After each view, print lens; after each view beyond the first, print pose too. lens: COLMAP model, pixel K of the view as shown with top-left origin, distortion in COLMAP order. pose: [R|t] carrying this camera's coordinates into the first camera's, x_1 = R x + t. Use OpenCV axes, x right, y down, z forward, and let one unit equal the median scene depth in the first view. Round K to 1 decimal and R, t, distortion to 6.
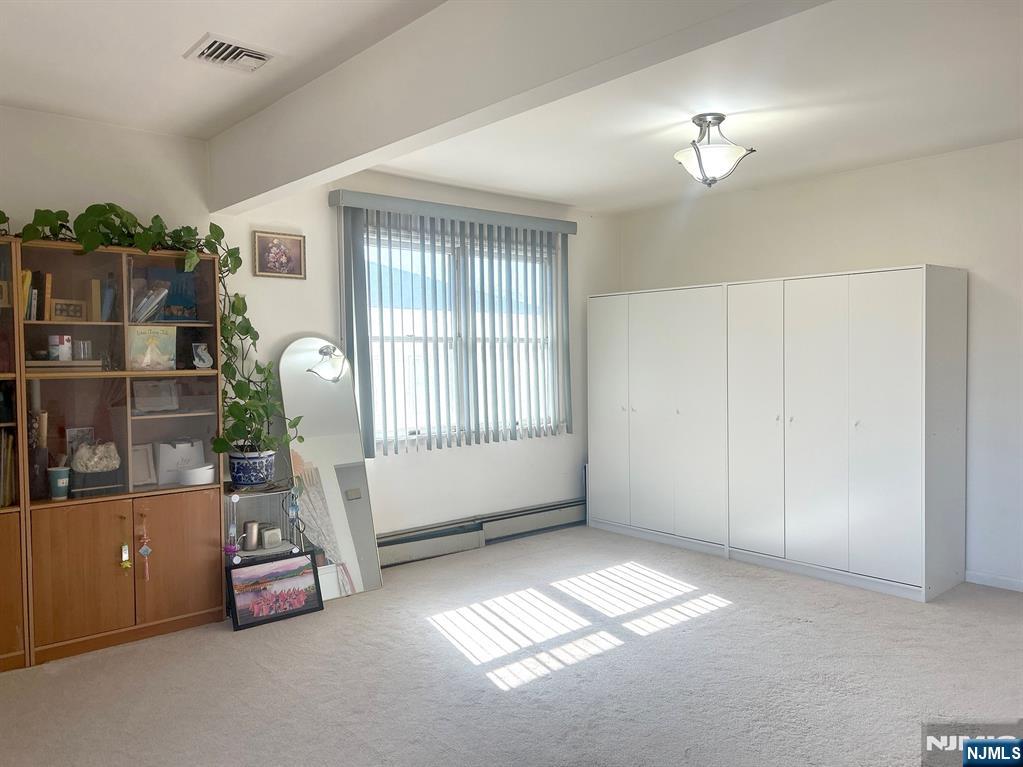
lens RADIAL K [[777.4, 0, 515.6], [0, 777.4, 380.7], [0, 0, 1]] dist [0.049968, -0.002563]
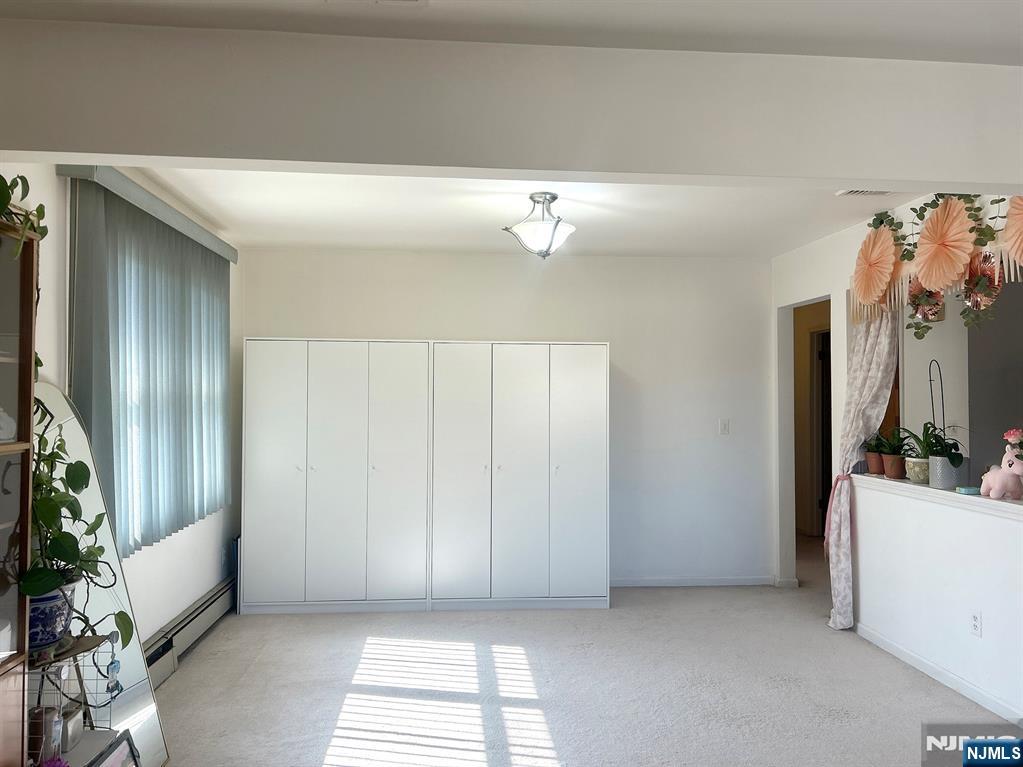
lens RADIAL K [[777.4, 0, 514.0], [0, 777.4, 387.7], [0, 0, 1]] dist [0.049968, -0.002563]
pose [[0.596126, 0.022223, 0.802583, -0.592268], [0.011577, 0.999275, -0.036267, -0.029453], [-0.802807, 0.030911, 0.595437, 0.373503]]
